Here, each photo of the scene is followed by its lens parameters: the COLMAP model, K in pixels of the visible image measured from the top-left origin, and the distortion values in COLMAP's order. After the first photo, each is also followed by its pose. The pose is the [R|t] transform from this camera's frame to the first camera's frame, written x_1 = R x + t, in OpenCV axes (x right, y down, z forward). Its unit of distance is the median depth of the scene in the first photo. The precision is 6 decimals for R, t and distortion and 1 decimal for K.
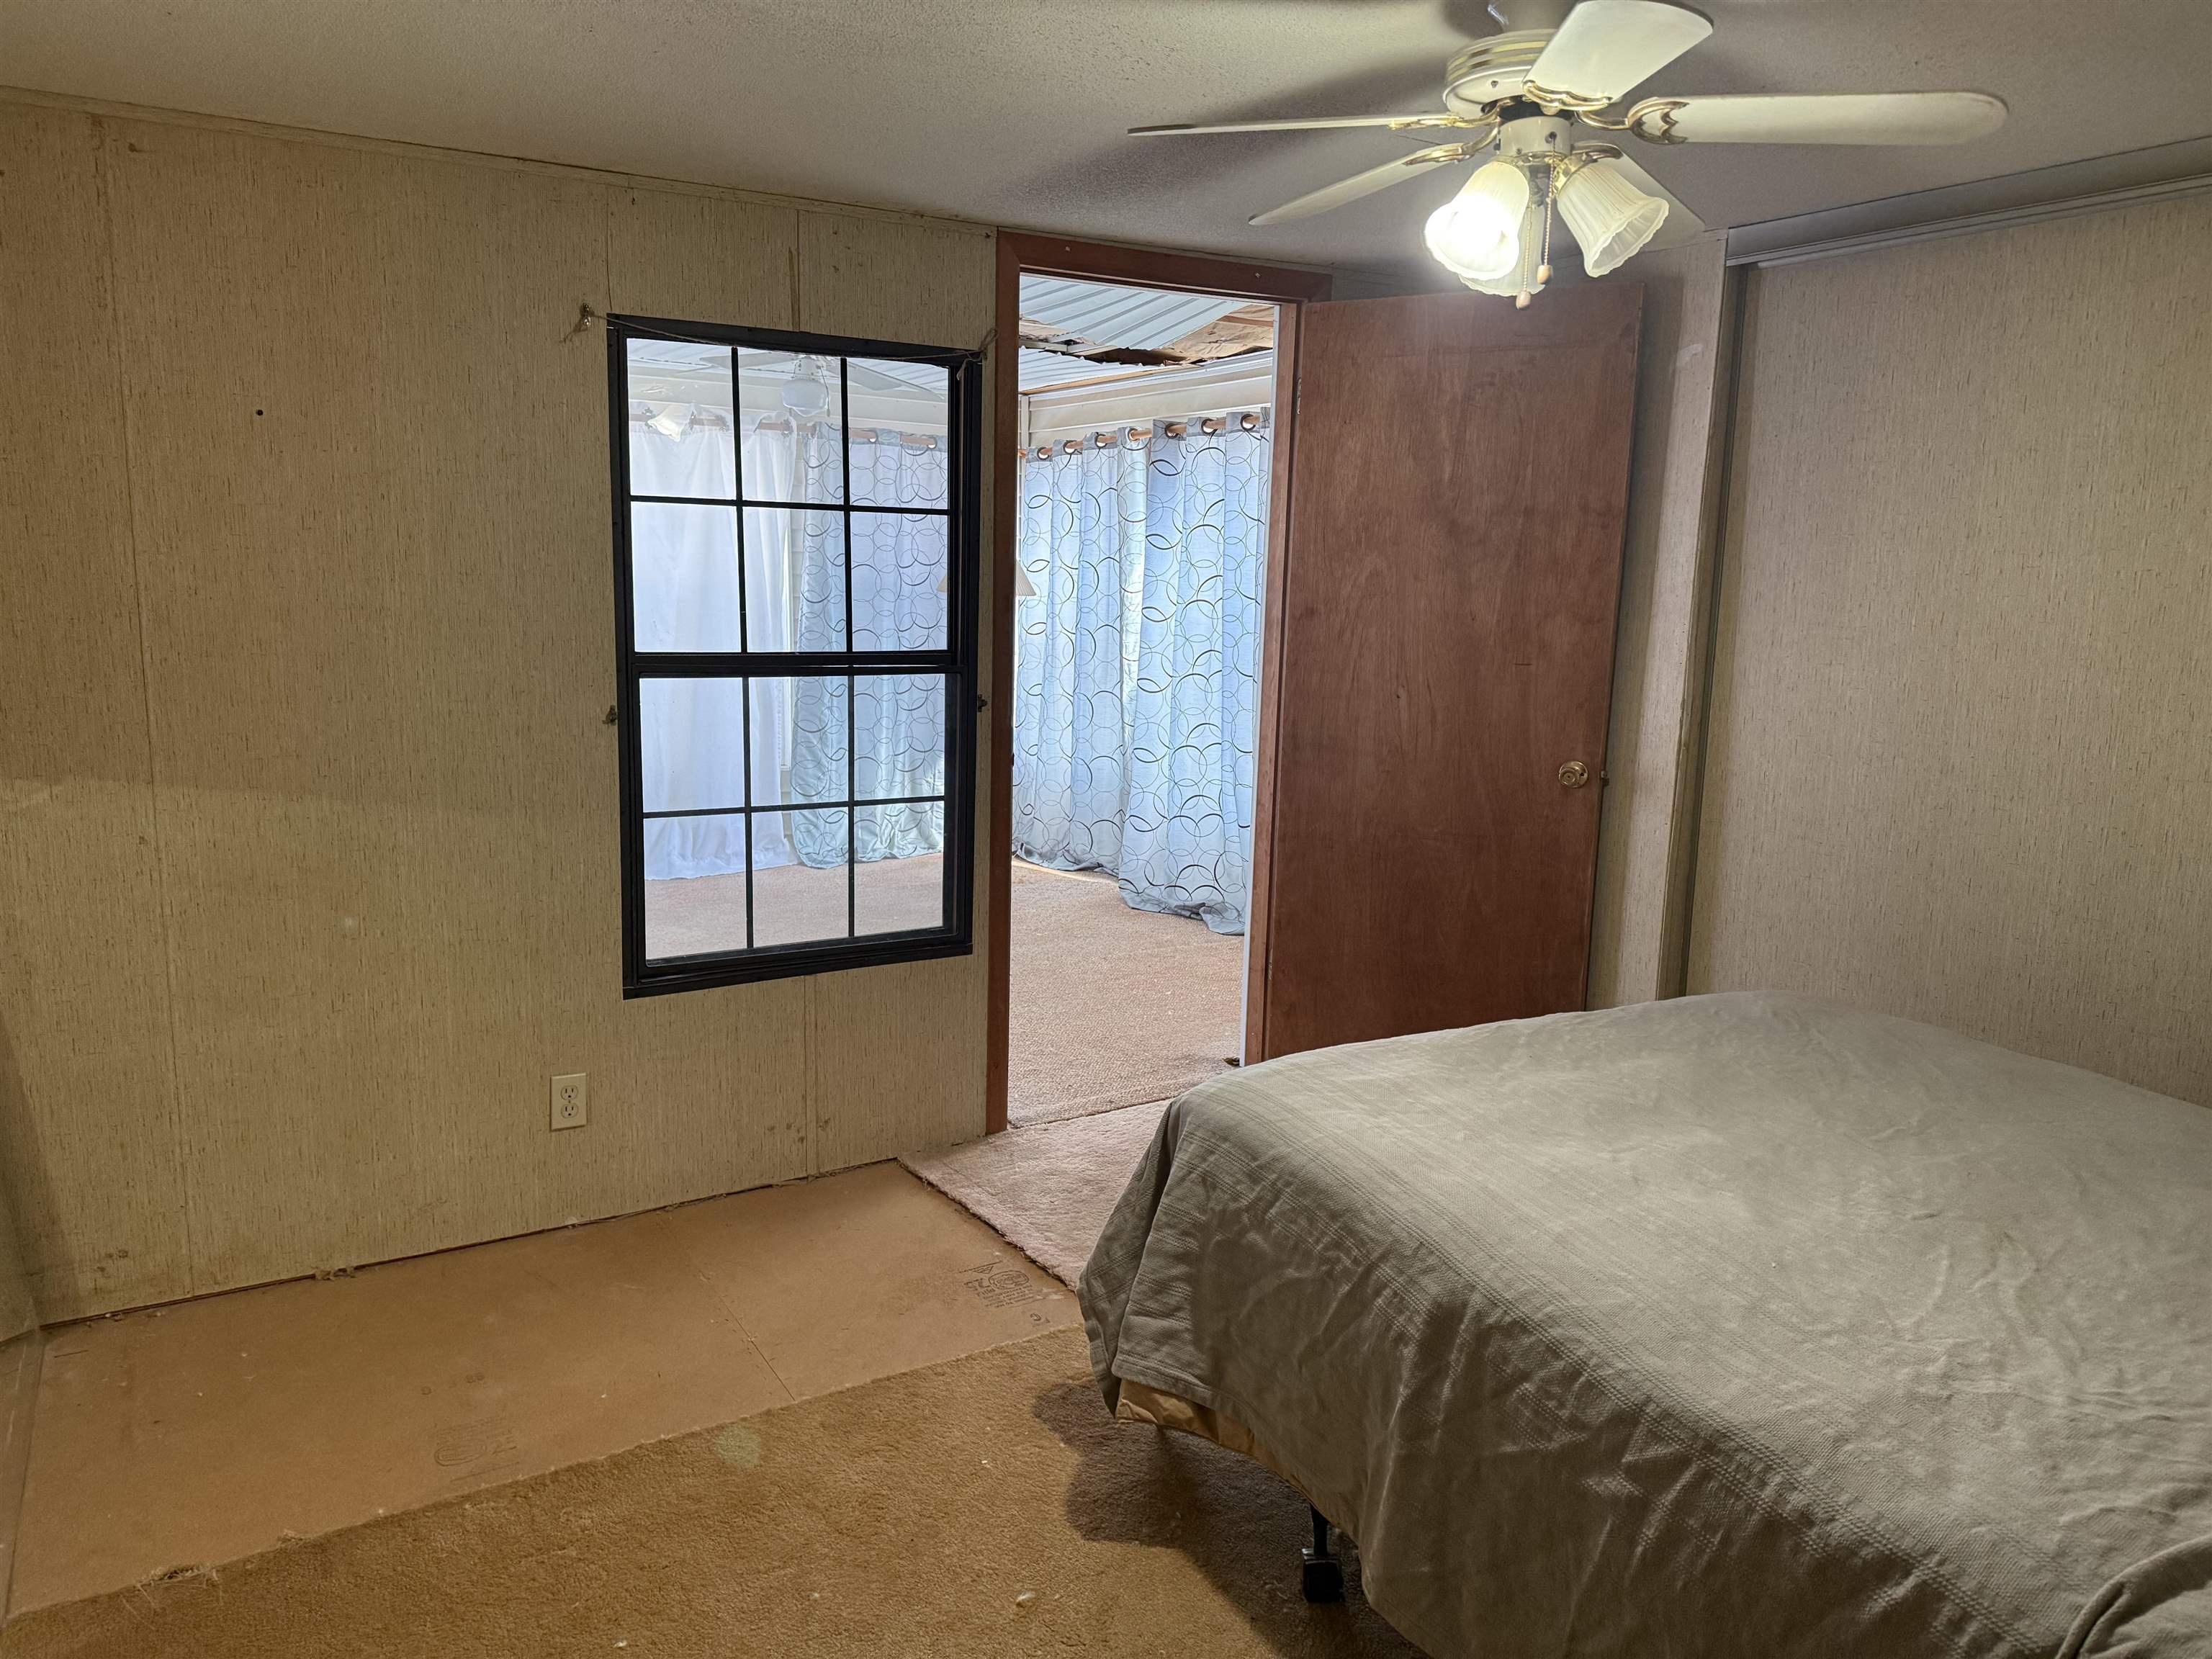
lens RADIAL K [[1690.6, 0, 1160.8], [0, 1690.6, 834.5], [0, 0, 1]] dist [-0.055293, -0.002613]
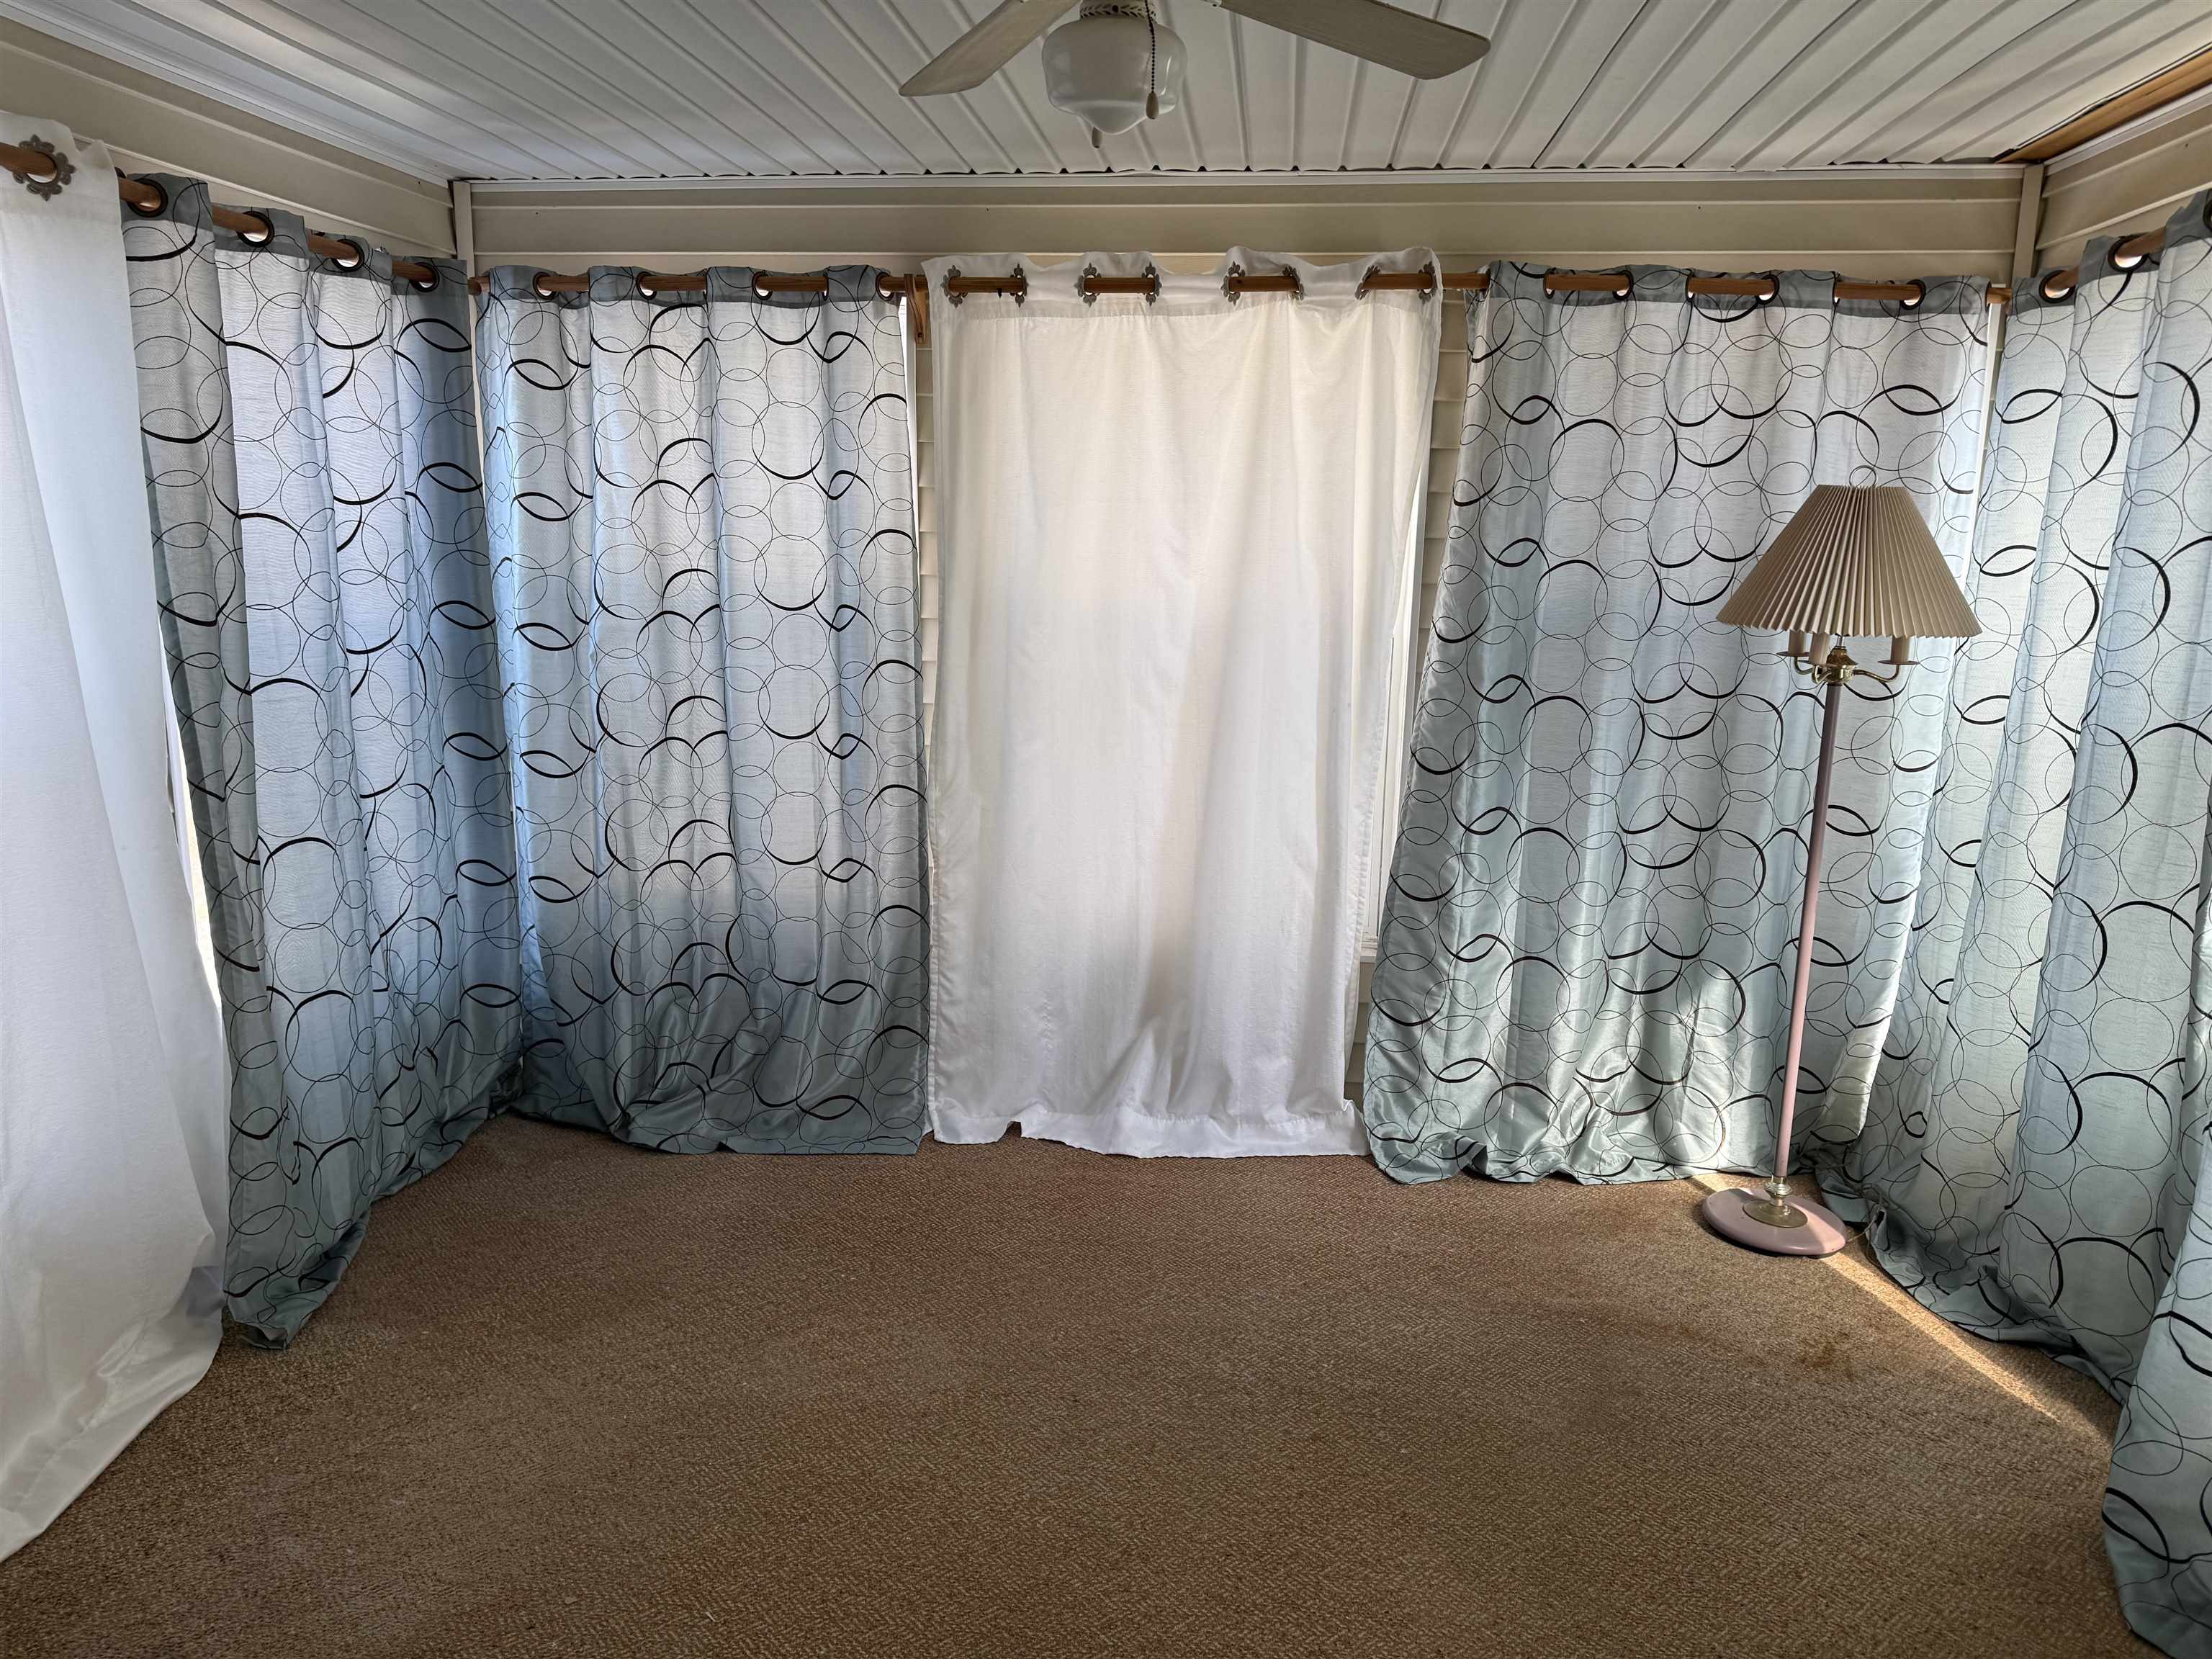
lens RADIAL K [[1489.6, 0, 1098.7], [0, 1489.6, 813.1], [0, 0, 1]] dist [0.110151, -0.161374]
pose [[0.773214, 0.098118, -0.626508, -0.005472], [-0.093188, 0.994813, 0.040789, -0.096264], [0.627260, 0.026845, 0.778347, 0.598667]]
